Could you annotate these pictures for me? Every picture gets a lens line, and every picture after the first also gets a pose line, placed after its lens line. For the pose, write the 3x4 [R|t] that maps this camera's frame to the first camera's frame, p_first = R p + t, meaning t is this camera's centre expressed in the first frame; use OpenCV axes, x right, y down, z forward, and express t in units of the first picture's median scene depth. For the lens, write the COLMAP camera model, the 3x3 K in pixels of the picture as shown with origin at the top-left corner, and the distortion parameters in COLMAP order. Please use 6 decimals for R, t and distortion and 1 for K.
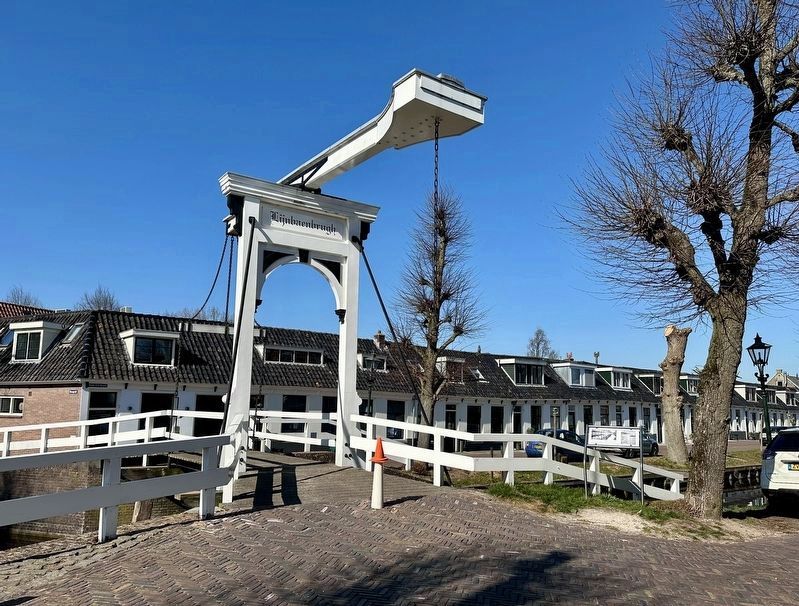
lens RADIAL K [[611.3, 0, 399.5], [0, 611.3, 303.0], [0, 0, 1]] dist [-0.028467, -0.003333]
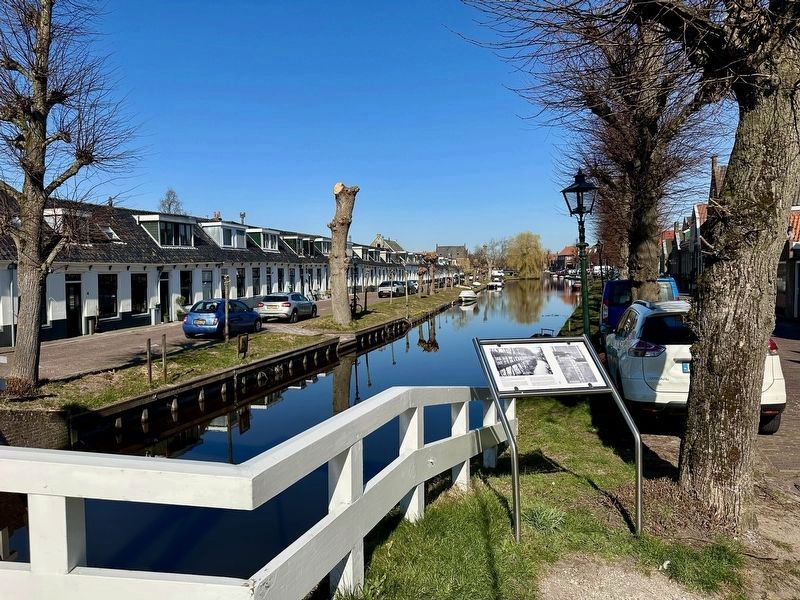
lens RADIAL K [[569.1, 0, 400.0], [0, 569.1, 300.0], [0, 0, 1]] dist [0.055867, -0.074924]
pose [[0.822689, -0.061266, 0.565181, 0.013781], [-0.067038, 0.976784, 0.203465, 0.027590], [-0.564525, -0.205277, 0.799483, 0.201832]]
